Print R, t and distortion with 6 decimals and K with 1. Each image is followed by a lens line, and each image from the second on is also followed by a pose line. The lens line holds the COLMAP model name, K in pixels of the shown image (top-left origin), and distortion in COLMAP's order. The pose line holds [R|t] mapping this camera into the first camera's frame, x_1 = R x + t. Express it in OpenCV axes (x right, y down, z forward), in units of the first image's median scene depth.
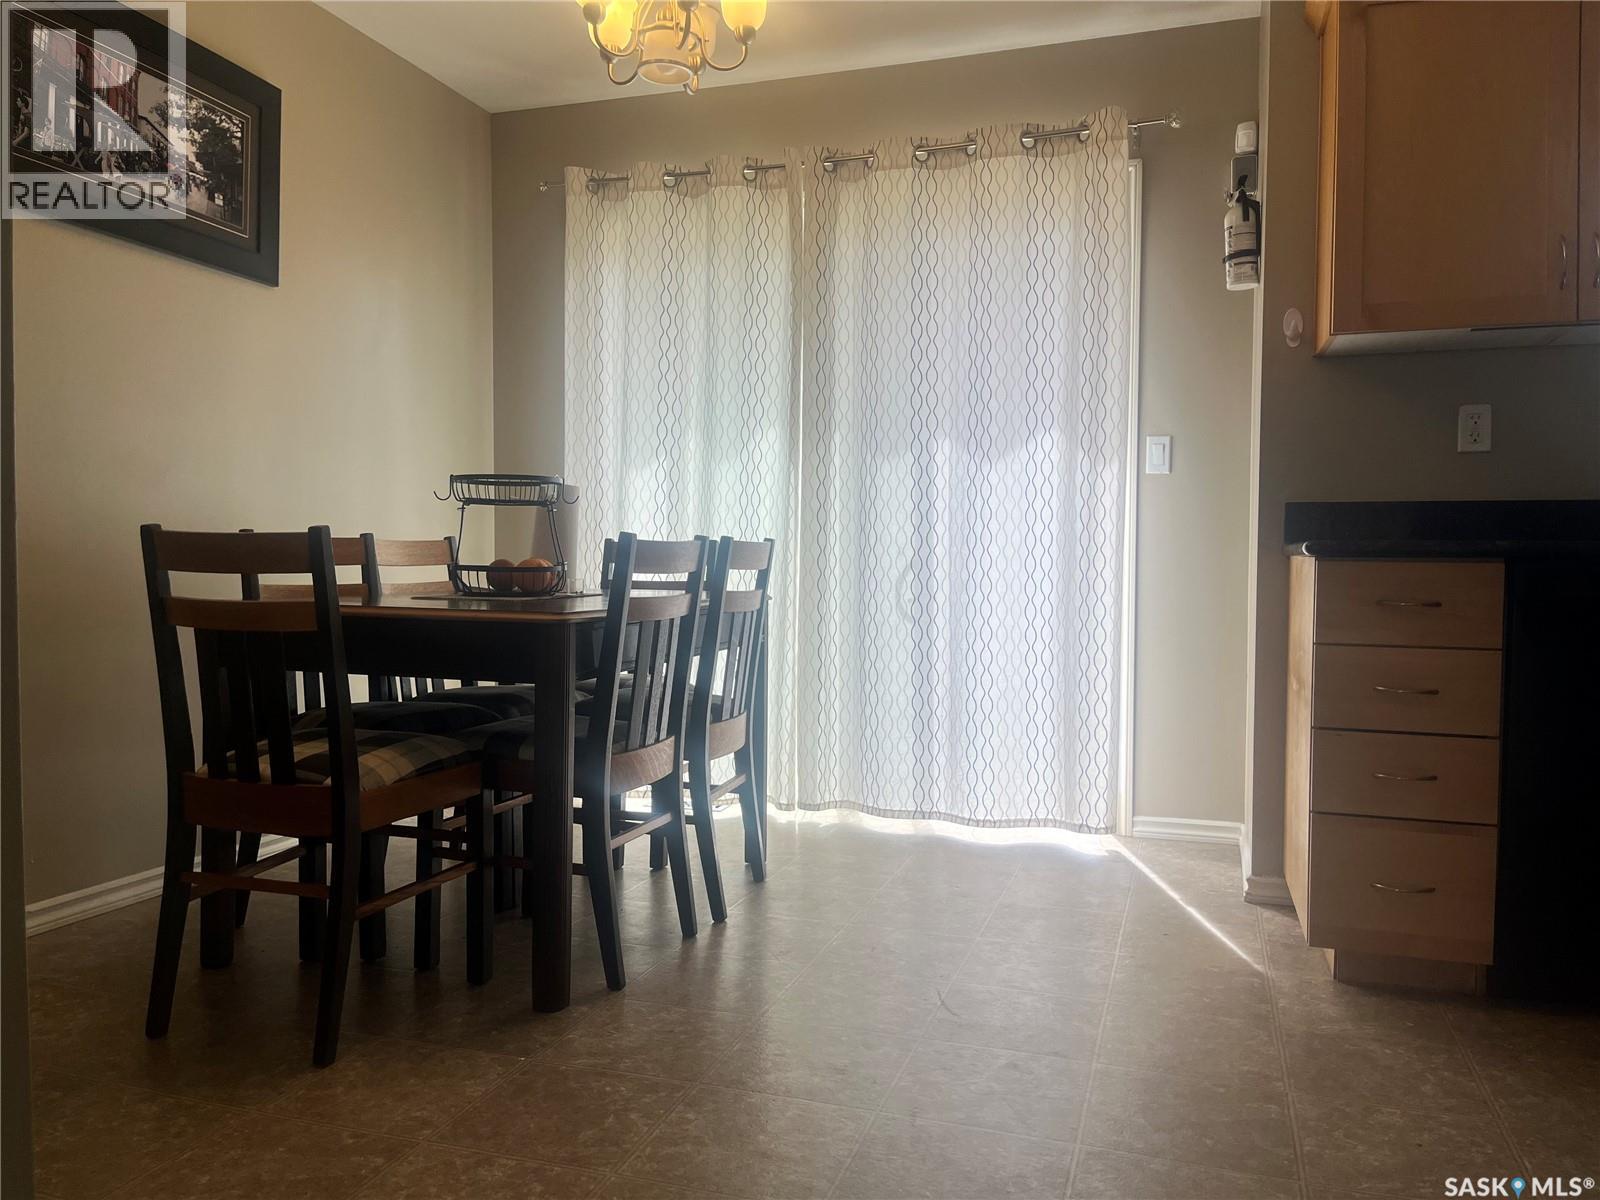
lens RADIAL K [[1202.0, 0, 800.0], [0, 1202.0, 600.0], [0, 0, 1]] dist [-0.001019, -0.000236]
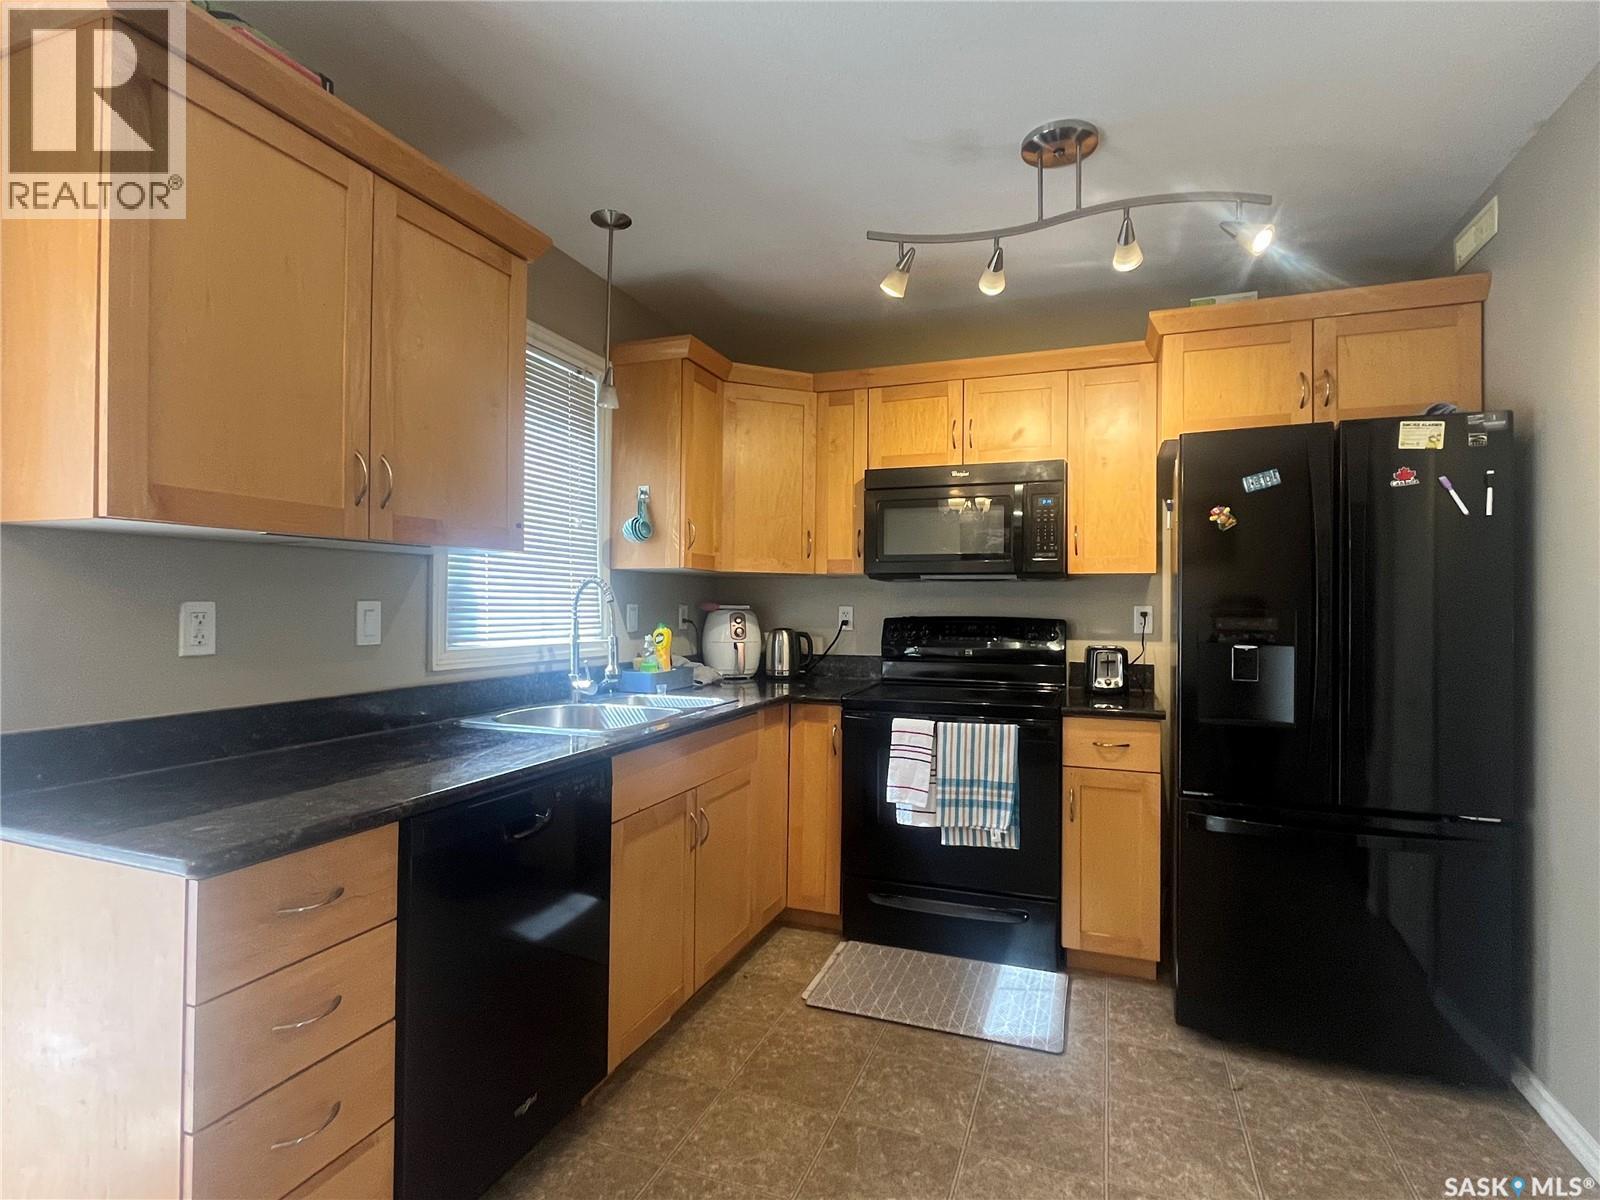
lens RADIAL K [[796.8, 0, 800.0], [0, 796.8, 600.0], [0, 0, 1]] dist [-0.001002, -0.000947]
pose [[0.041824, 0.000654, 0.999125, 0.003420], [0.026706, 0.999642, -0.001772, -0.184412], [-0.998768, 0.026757, 0.041792, 0.658442]]
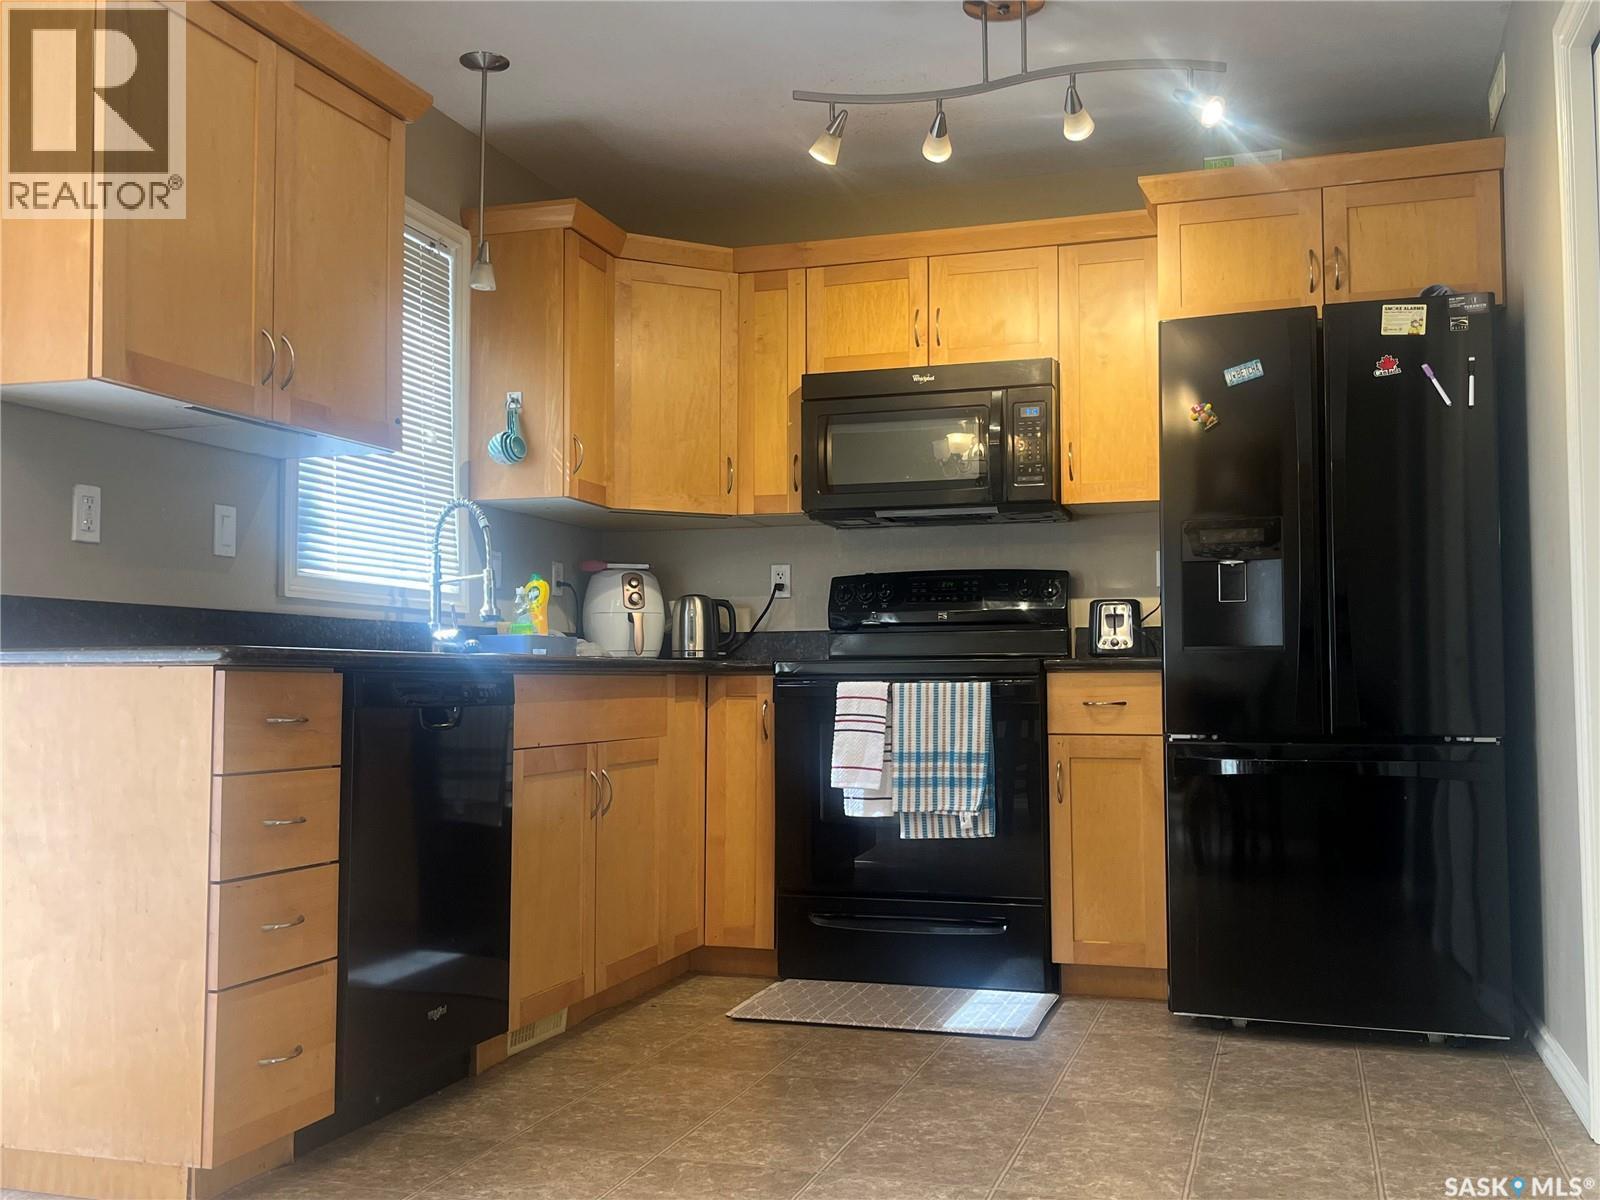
lens RADIAL K [[1546.6, 0, 796.7], [0, 1546.6, 604.8], [0, 0, 1]] dist [0.112186, -0.240545]
pose [[-0.013872, 0.045344, 0.998875, -0.635858], [0.037162, 0.998304, -0.044802, -0.016635], [-0.999213, 0.036499, -0.015533, 0.648184]]
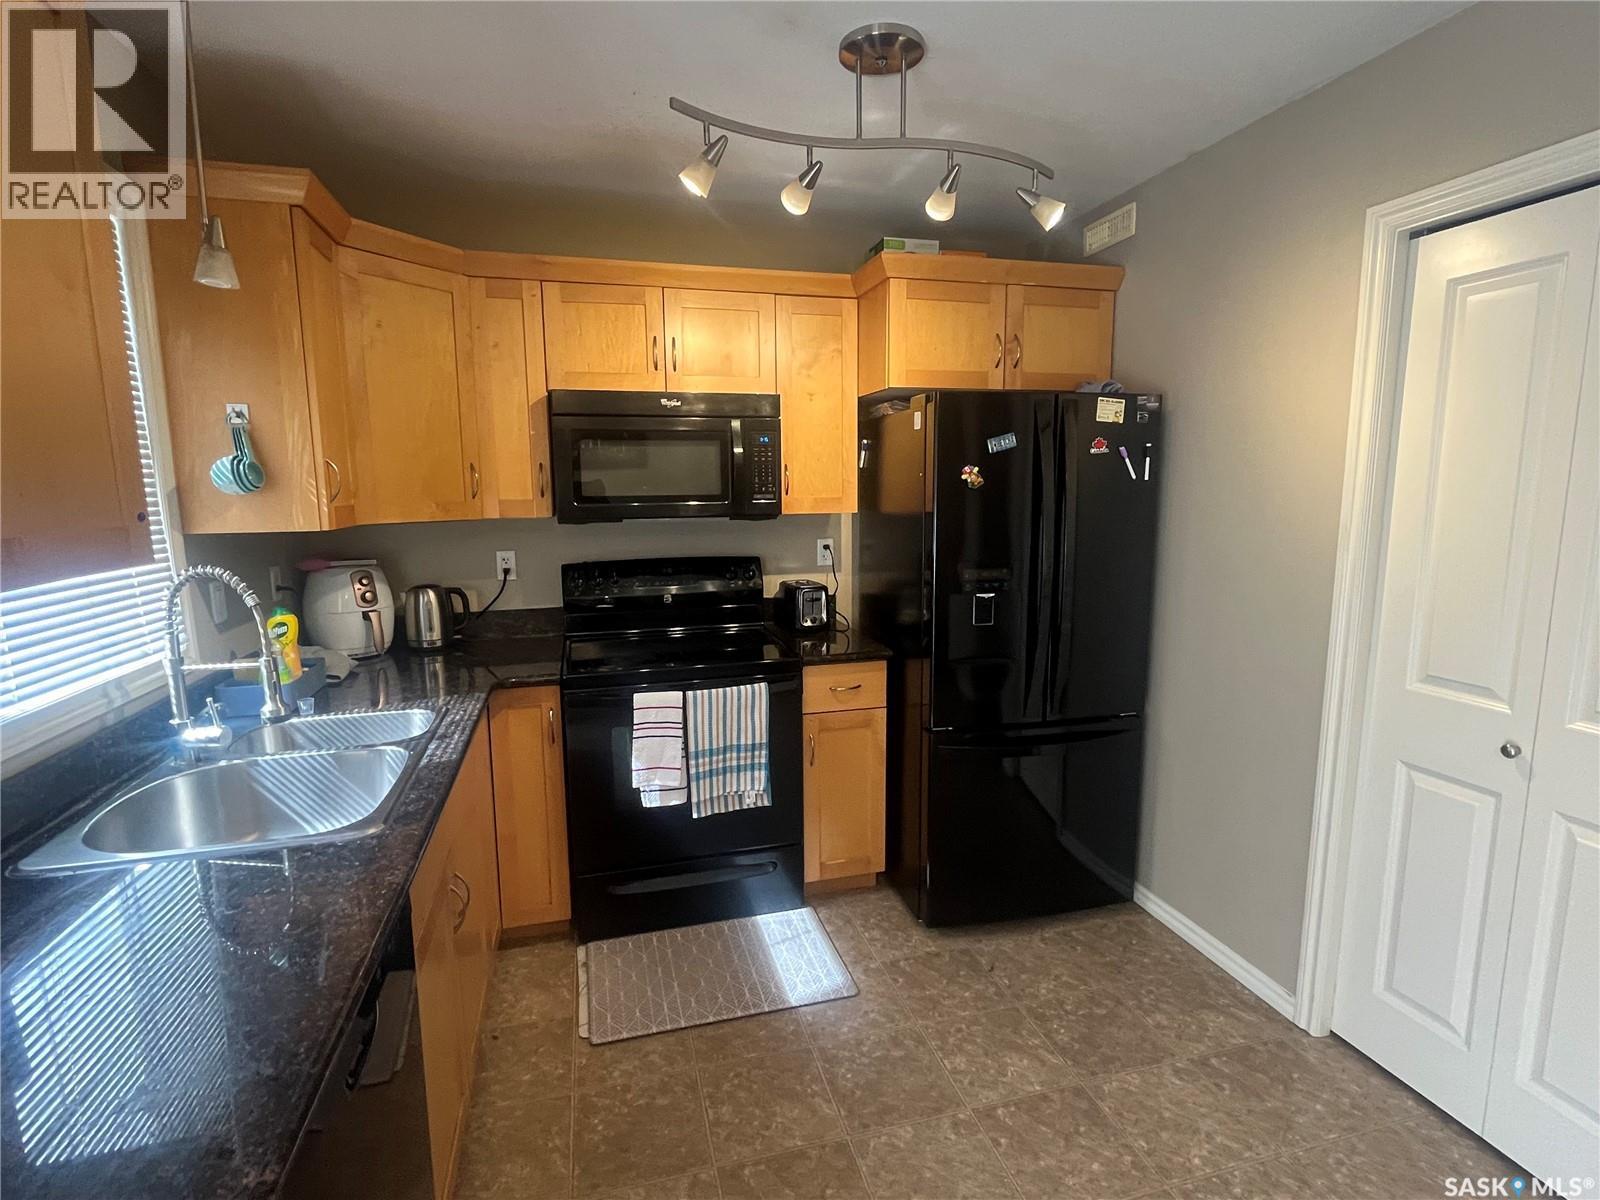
lens RADIAL K [[796.2, 0, 800.5], [0, 796.2, 602.3], [0, 0, 1]] dist [-0.002685, -0.000386]
pose [[-0.555353, -0.126766, 0.821896, 0.244870], [0.033482, 0.984104, 0.174408, -0.297149], [-0.830940, 0.124377, -0.542281, 0.940847]]
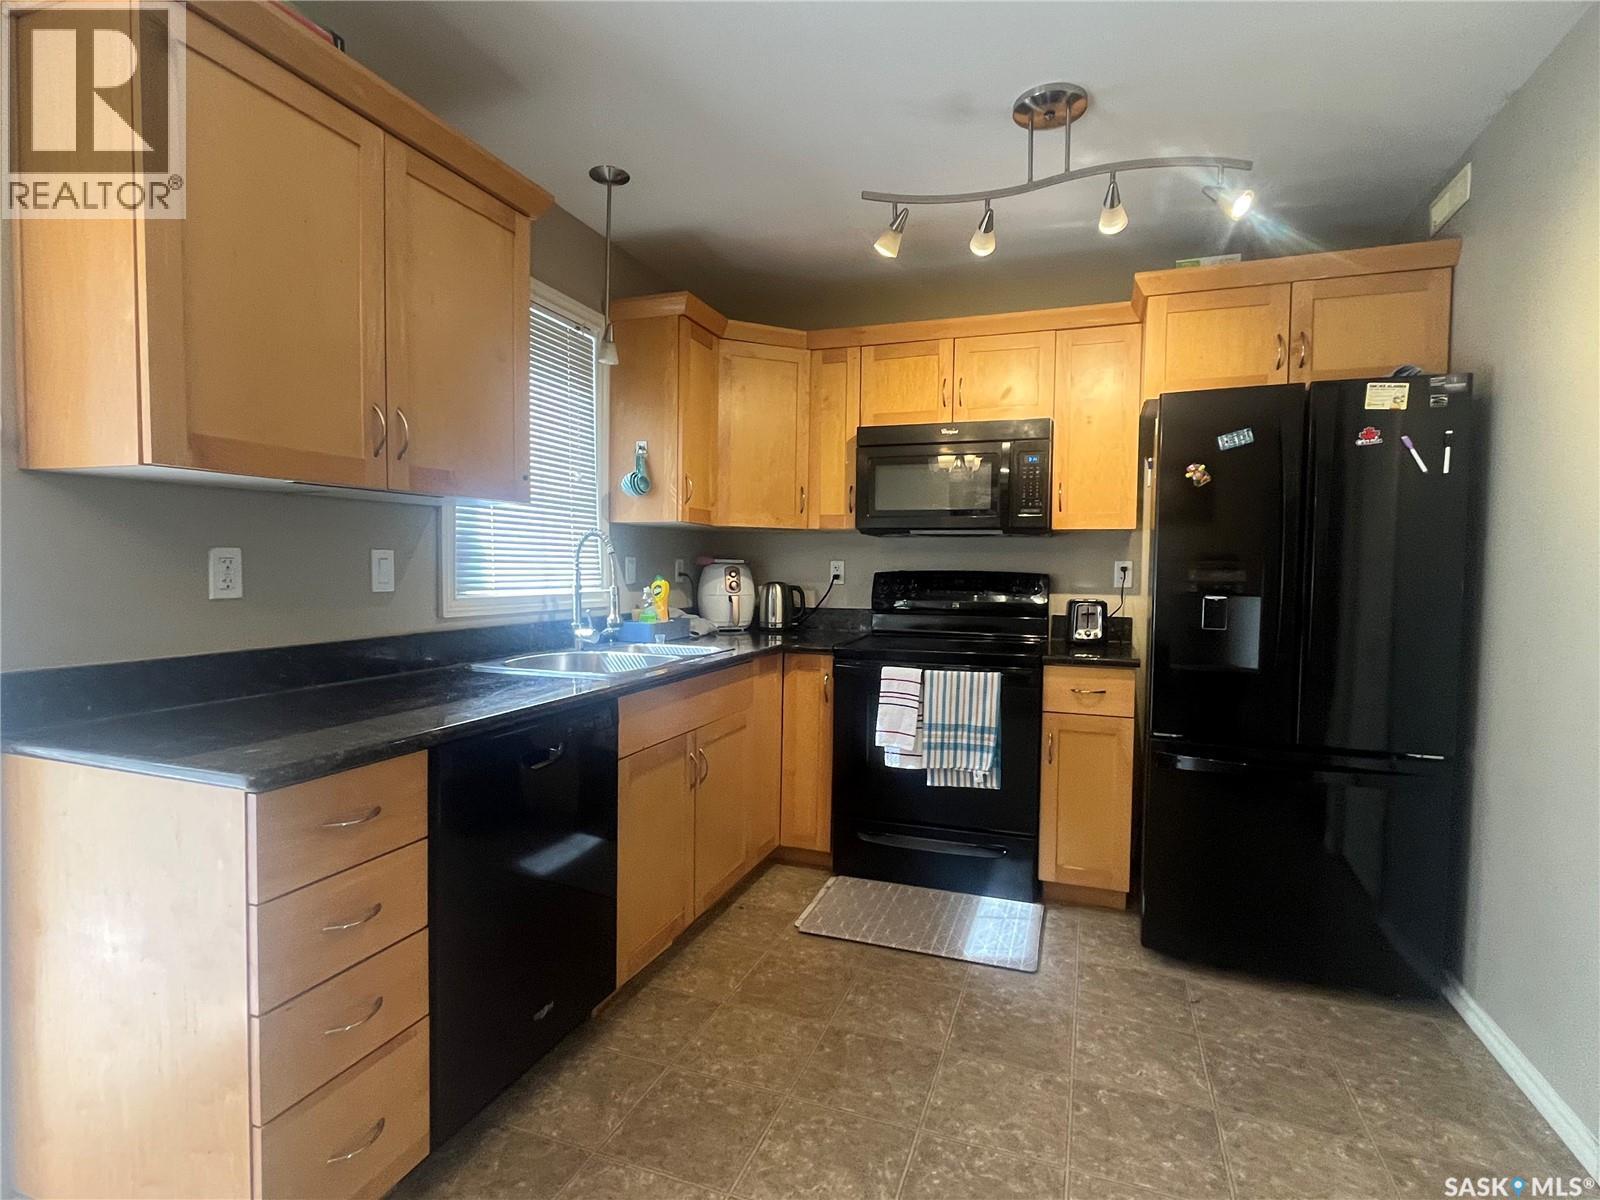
lens RADIAL K [[796.2, 0, 800.5], [0, 796.2, 602.3], [0, 0, 1]] dist [-0.002685, -0.000386]
pose [[0.027814, -0.051956, 0.998262, -0.042764], [0.022635, 0.998425, 0.051333, -0.173391], [-0.999357, 0.021168, 0.028947, 0.663817]]
